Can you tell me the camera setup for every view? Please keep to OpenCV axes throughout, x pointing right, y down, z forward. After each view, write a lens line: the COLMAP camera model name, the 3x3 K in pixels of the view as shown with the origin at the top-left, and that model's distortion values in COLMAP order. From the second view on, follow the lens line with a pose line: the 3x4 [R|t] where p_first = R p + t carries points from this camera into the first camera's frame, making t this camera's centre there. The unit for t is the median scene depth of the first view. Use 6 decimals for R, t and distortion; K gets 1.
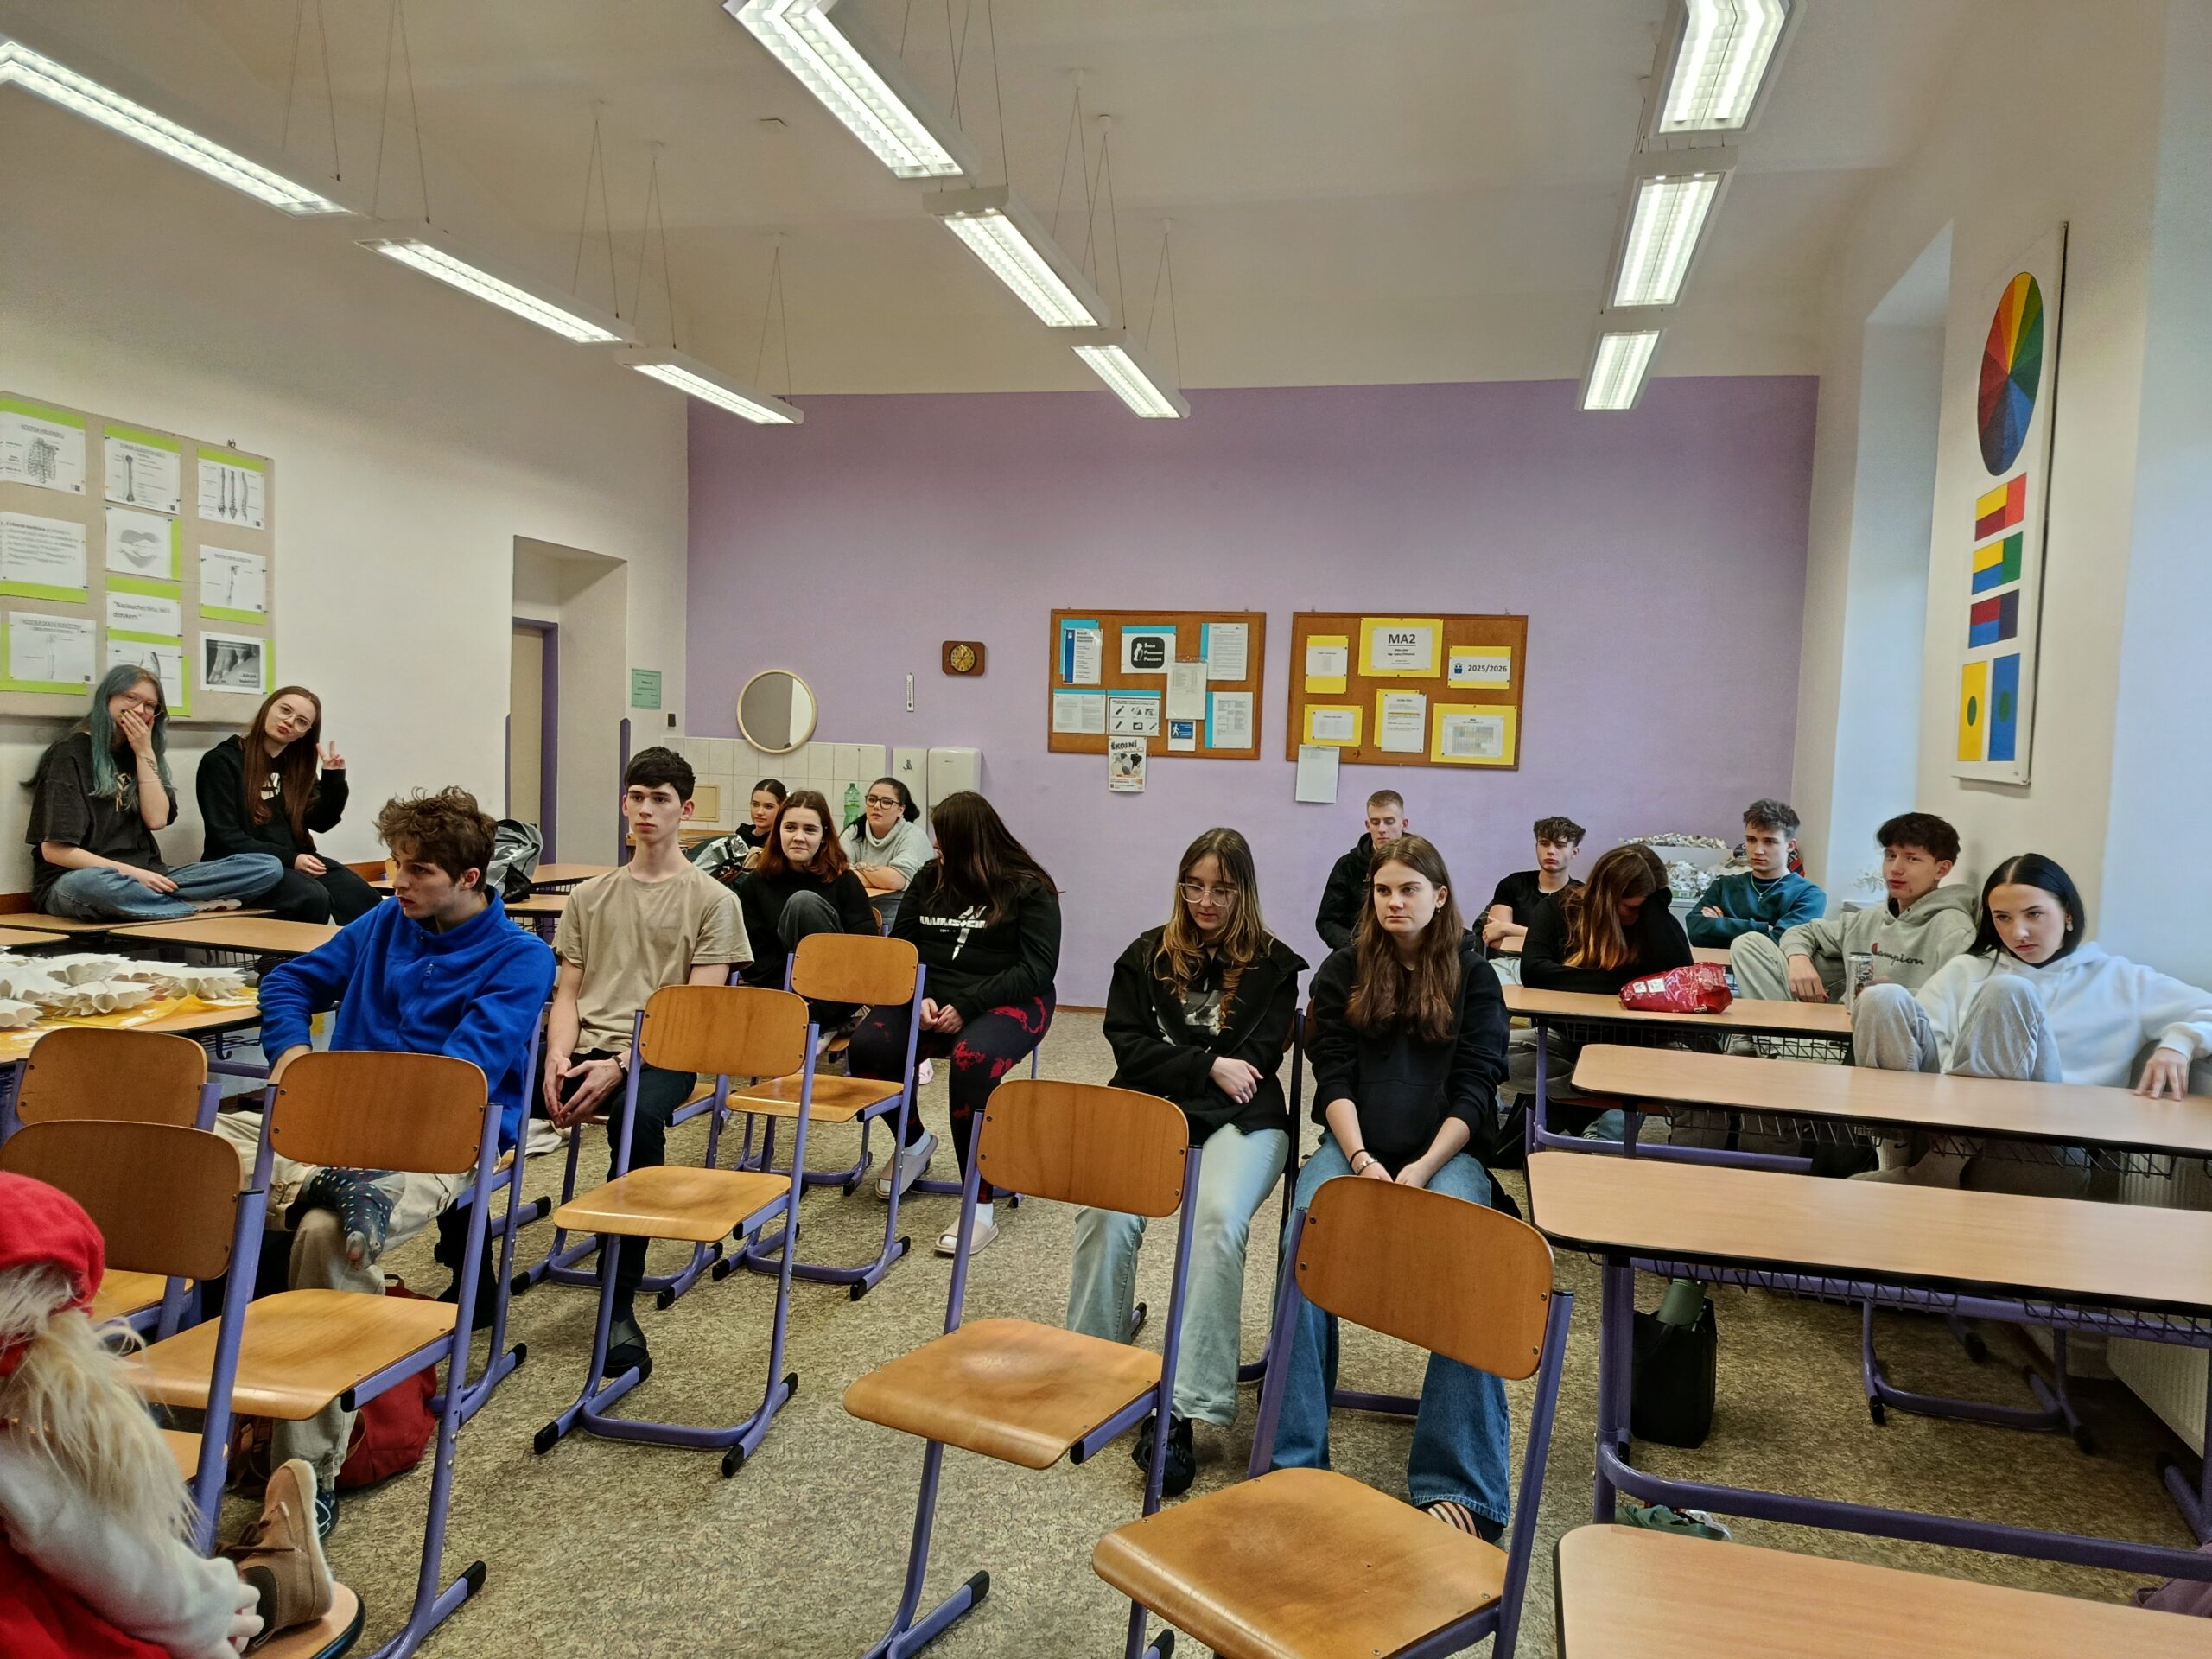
lens RADIAL K [[1518.9, 0, 1113.4], [0, 1518.9, 852.7], [0, 0, 1]] dist [0.039211, -0.045565]
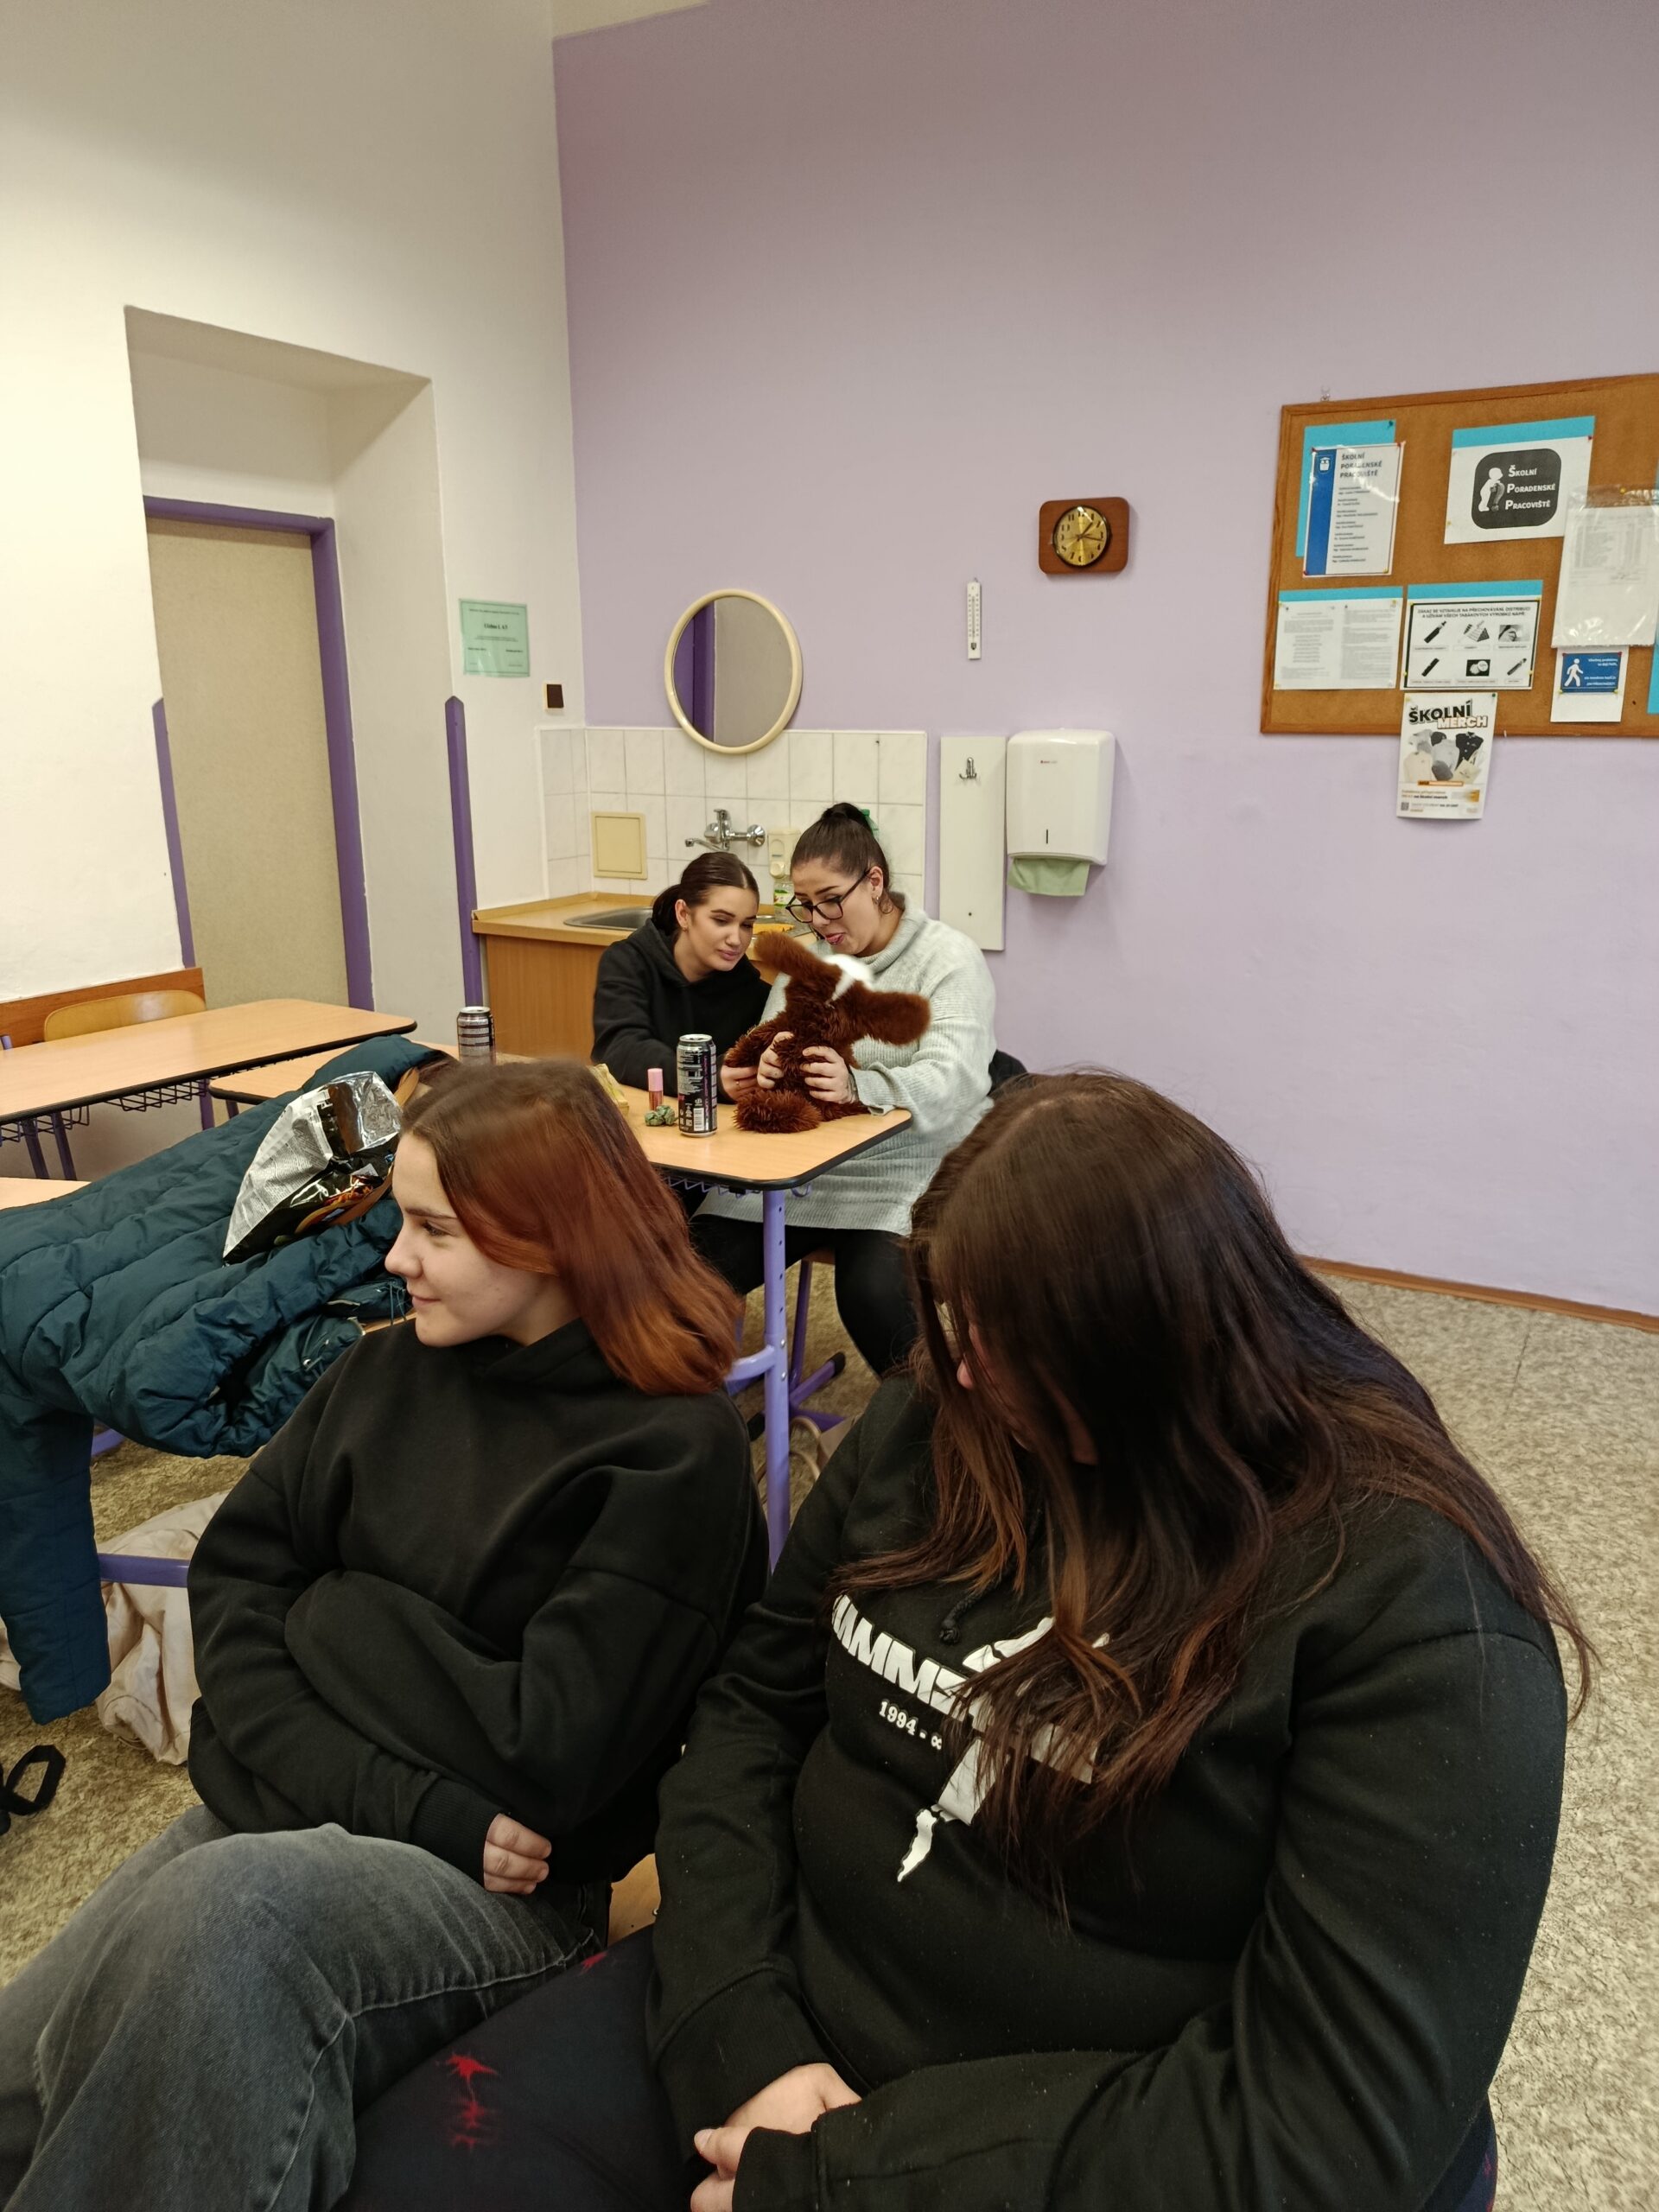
lens RADIAL K [[1518.9, 0, 833.5], [0, 1518.9, 1100.4], [0, 0, 1]] dist [0.039211, -0.045565]
pose [[0.964219, 0.031756, -0.263198, -0.046543], [0.016925, 0.983400, 0.180658, -0.044900], [0.264566, -0.178648, 0.947676, 0.529136]]
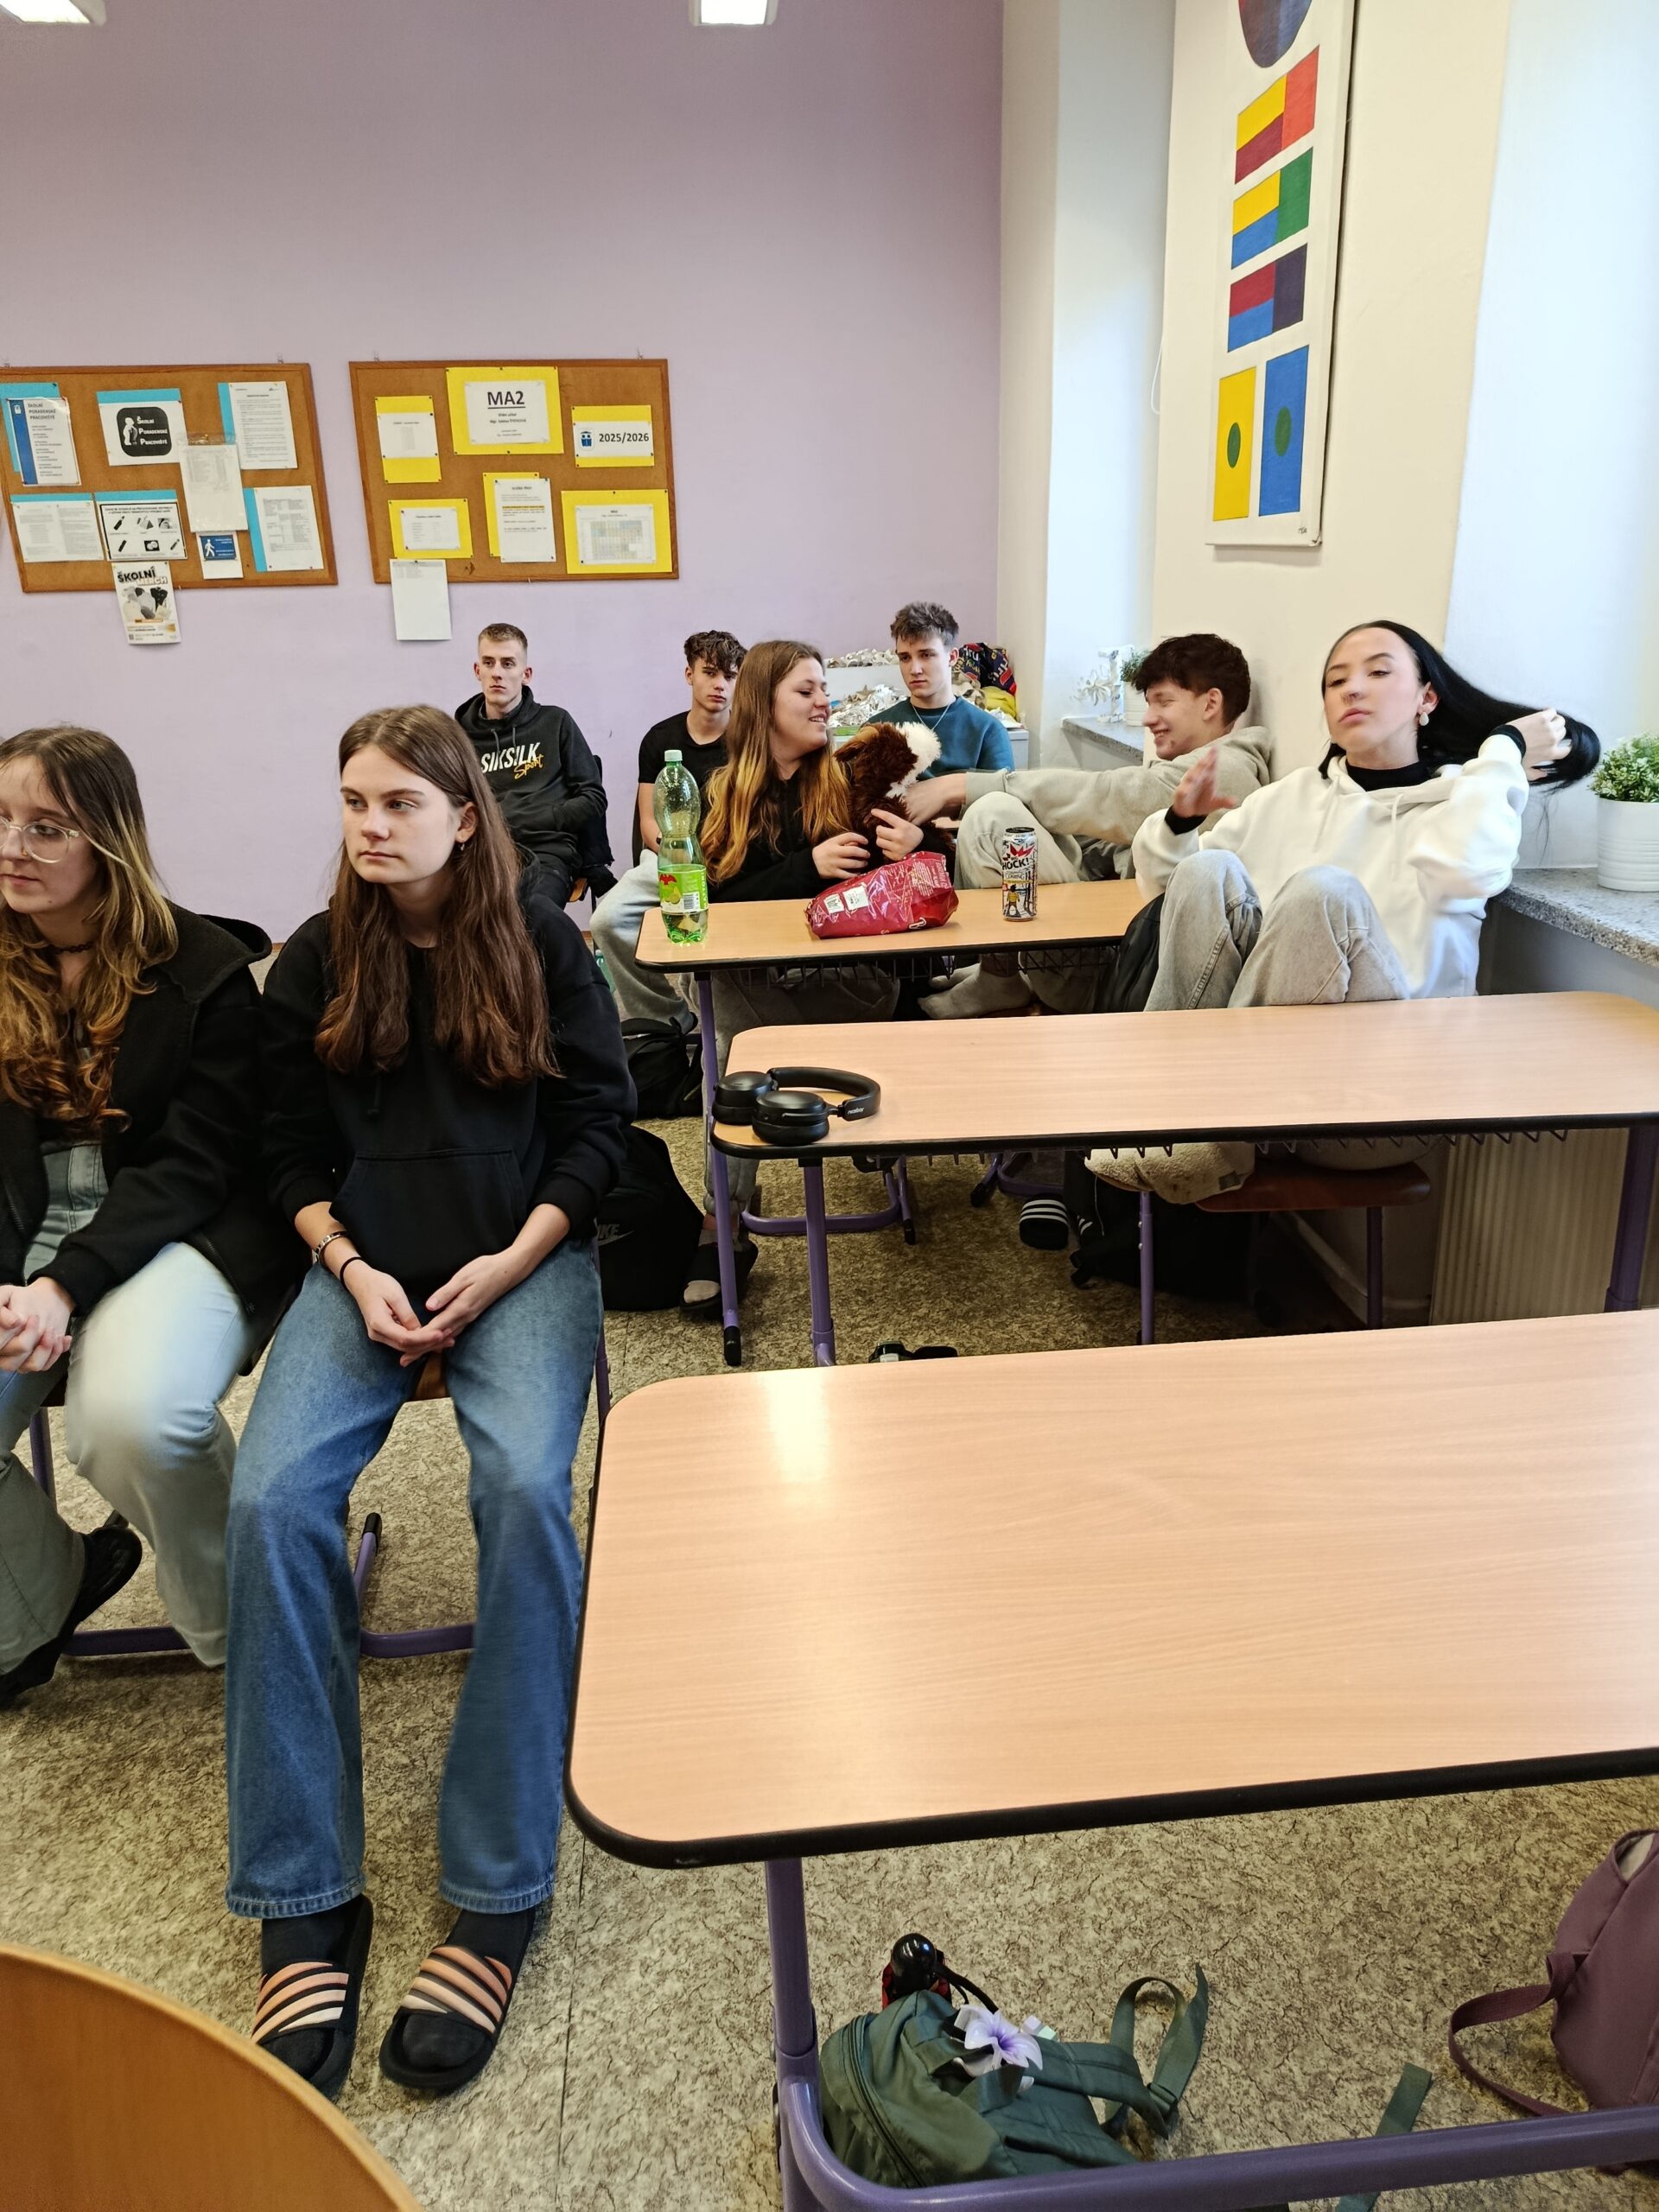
lens RADIAL K [[1518.9, 0, 831.3], [0, 1518.9, 1103.9], [0, 0, 1]] dist [0.039211, -0.045565]
pose [[0.944922, -0.163382, 0.283601, 0.074068], [0.082091, 0.957105, 0.277868, -0.006656], [-0.316835, -0.239282, 0.917802, 0.191898]]
